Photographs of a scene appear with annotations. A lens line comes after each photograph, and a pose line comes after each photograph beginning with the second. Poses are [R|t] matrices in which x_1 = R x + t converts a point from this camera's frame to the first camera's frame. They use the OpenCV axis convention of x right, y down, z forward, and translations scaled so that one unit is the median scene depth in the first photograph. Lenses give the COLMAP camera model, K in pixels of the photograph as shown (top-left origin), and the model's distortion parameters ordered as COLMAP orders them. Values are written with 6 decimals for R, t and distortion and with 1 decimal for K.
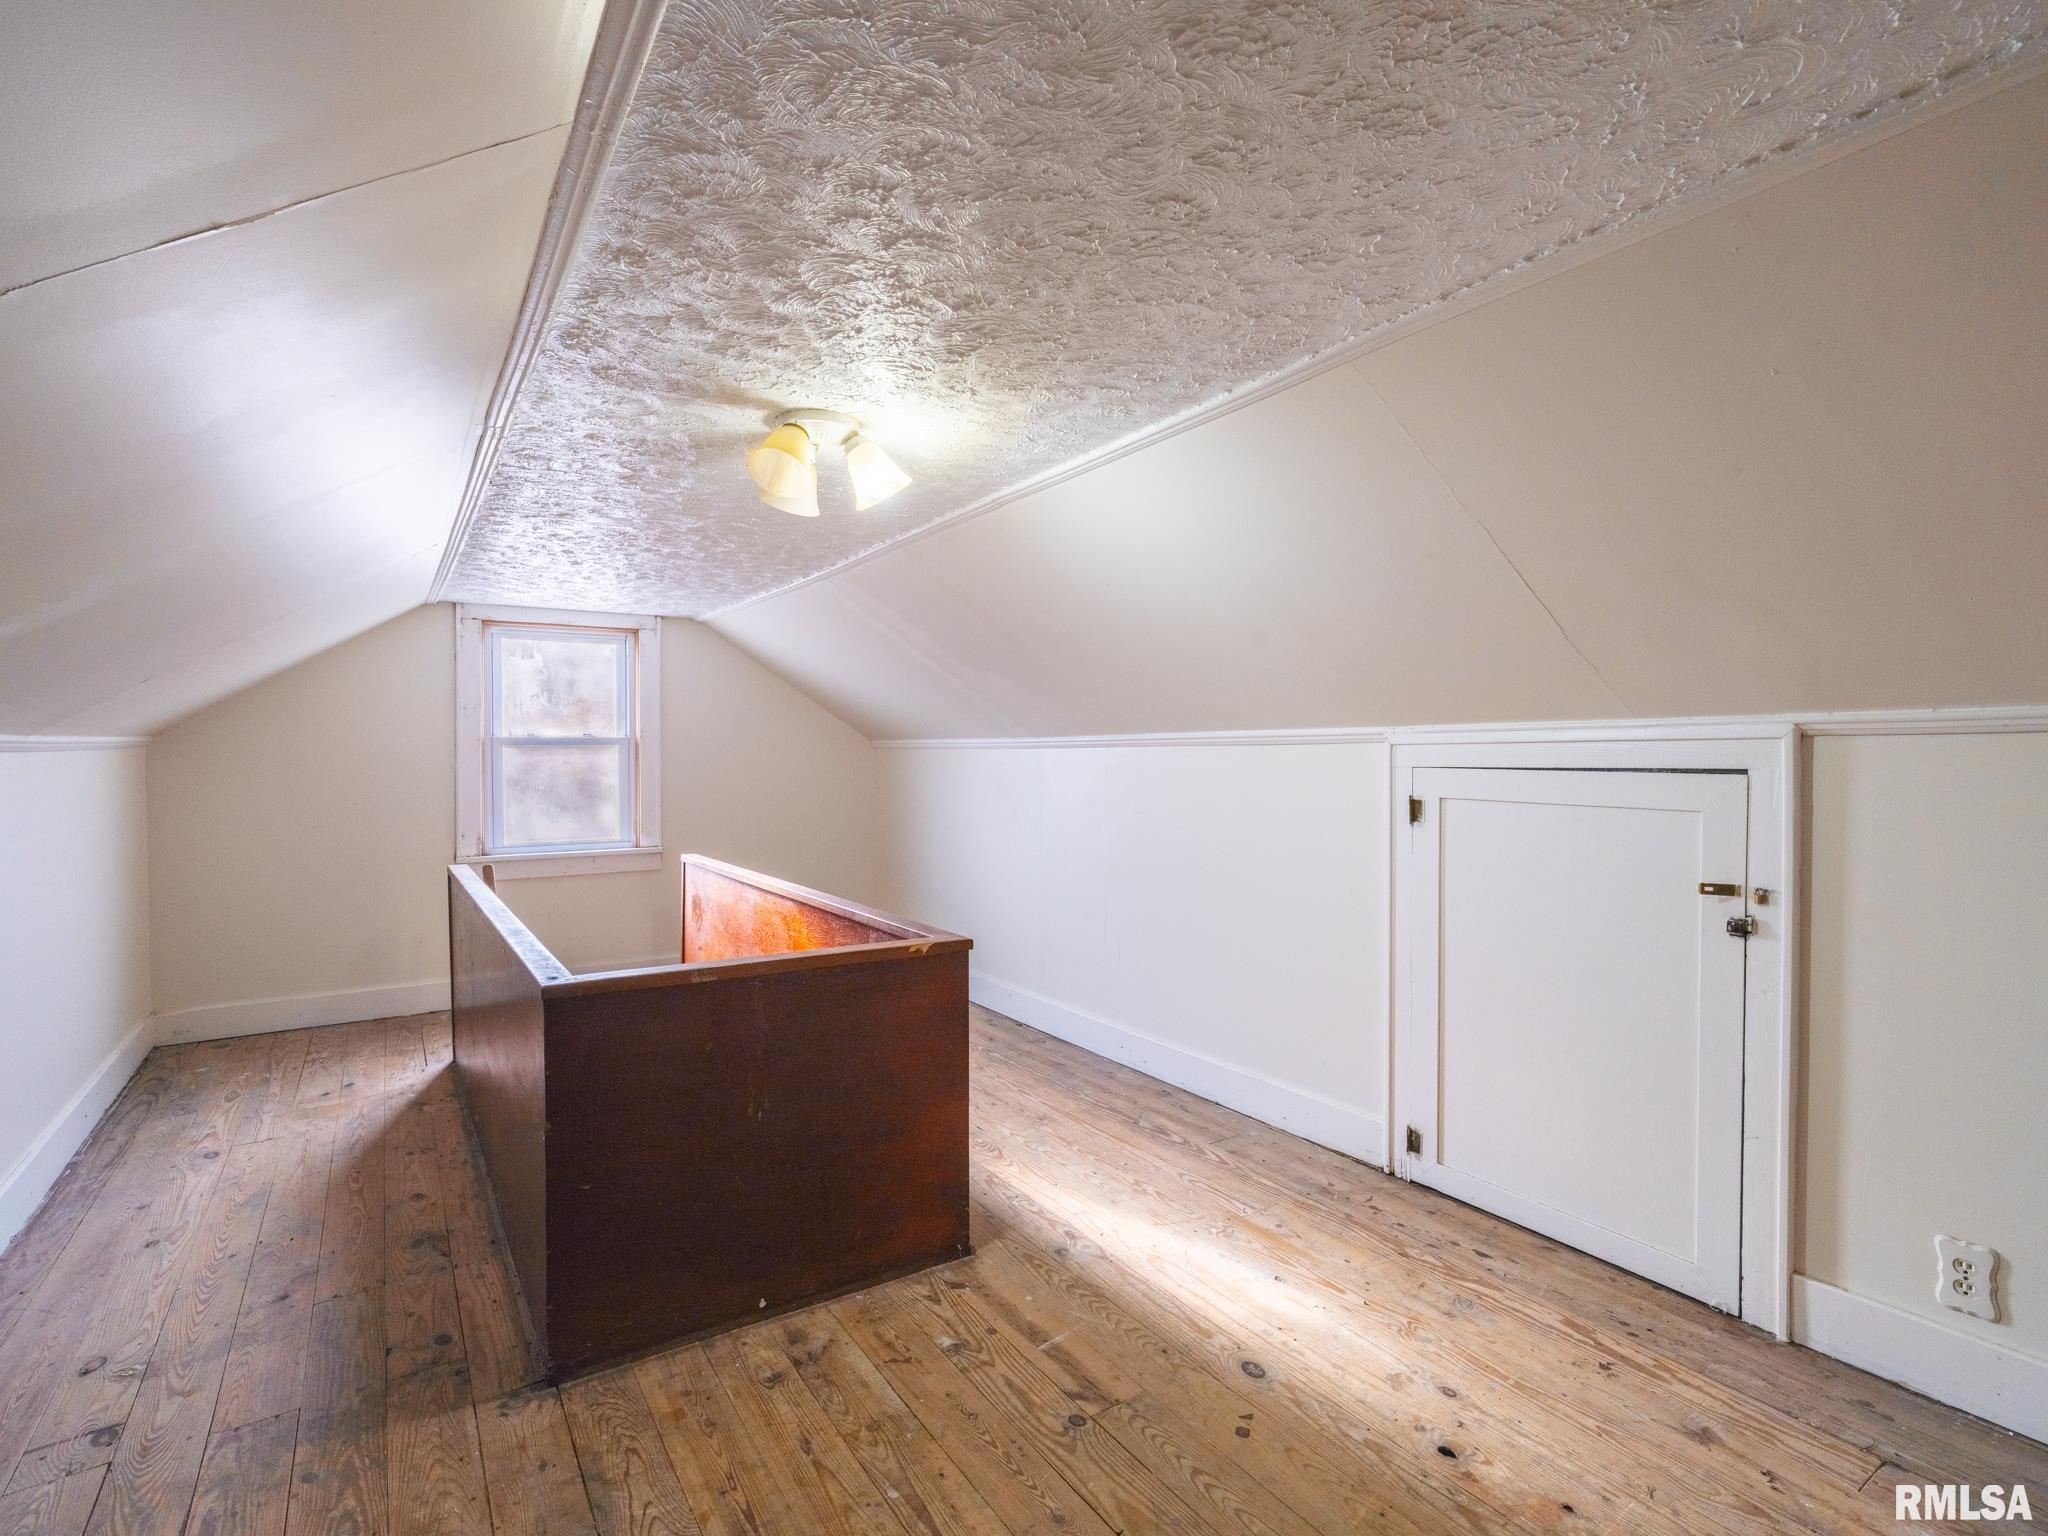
lens RADIAL K [[980.3, 0, 1024.0], [0, 980.3, 768.0], [0, 0, 1]] dist [-0.000432, 0.000062]
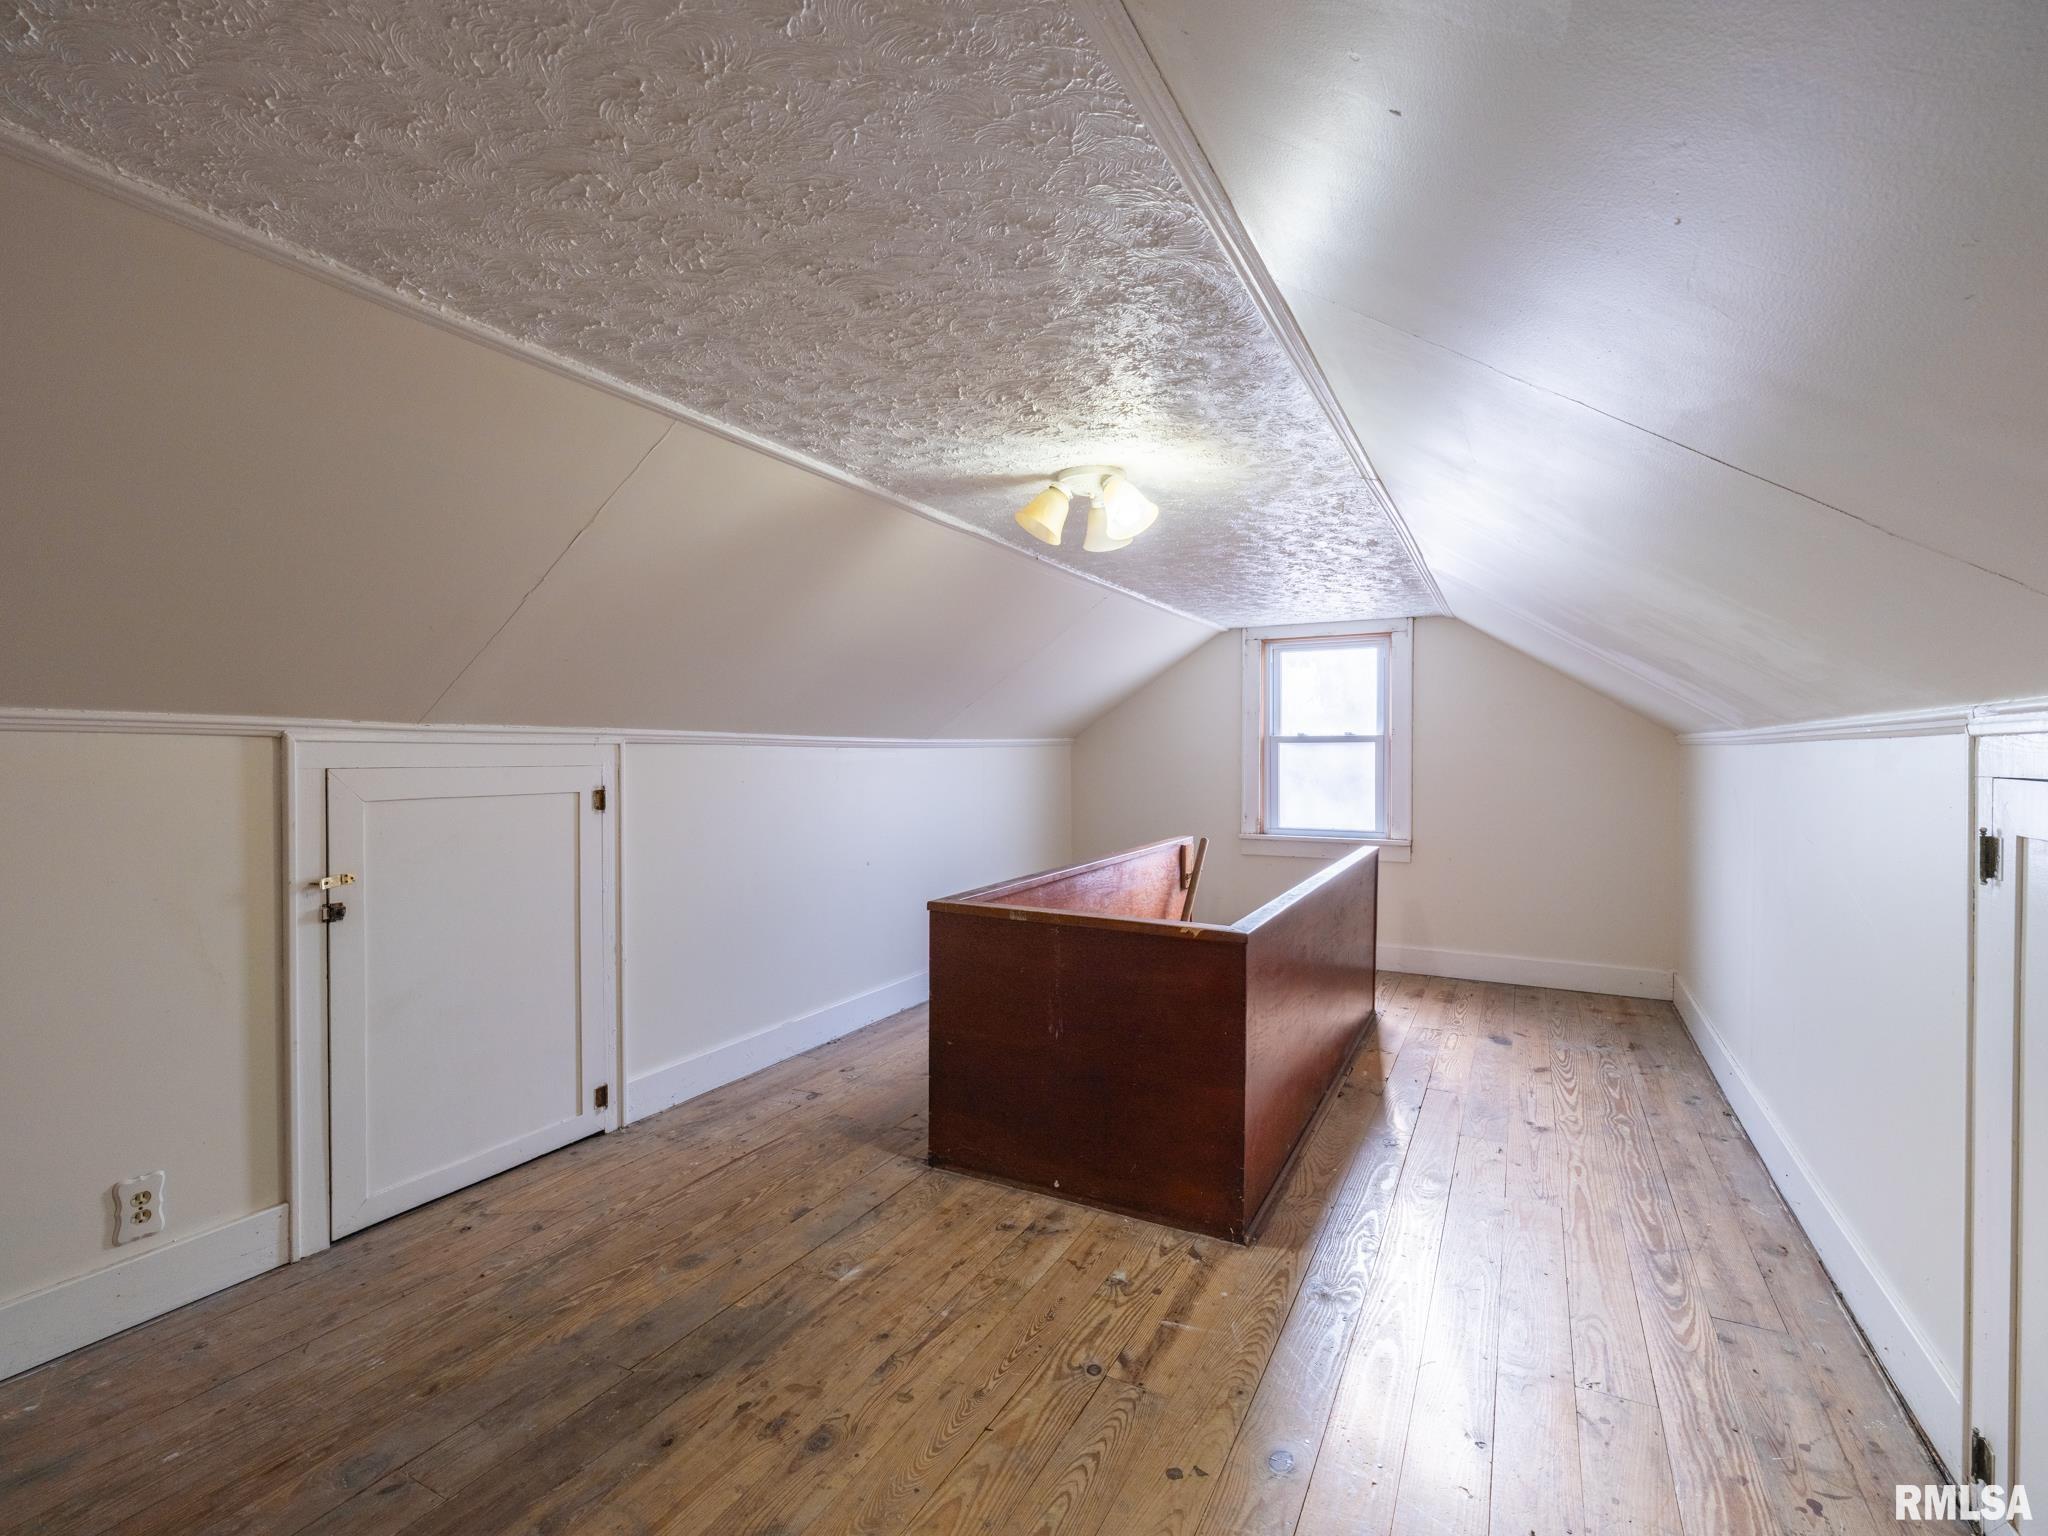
lens RADIAL K [[980.3, 0, 1024.0], [0, 980.3, 768.0], [0, 0, 1]] dist [-0.000432, 0.000062]
pose [[0.477320, 0.018044, -0.878544, 0.773473], [-0.015248, 0.999809, 0.012250, -0.005398], [0.878597, 0.007549, 0.477504, 0.336707]]
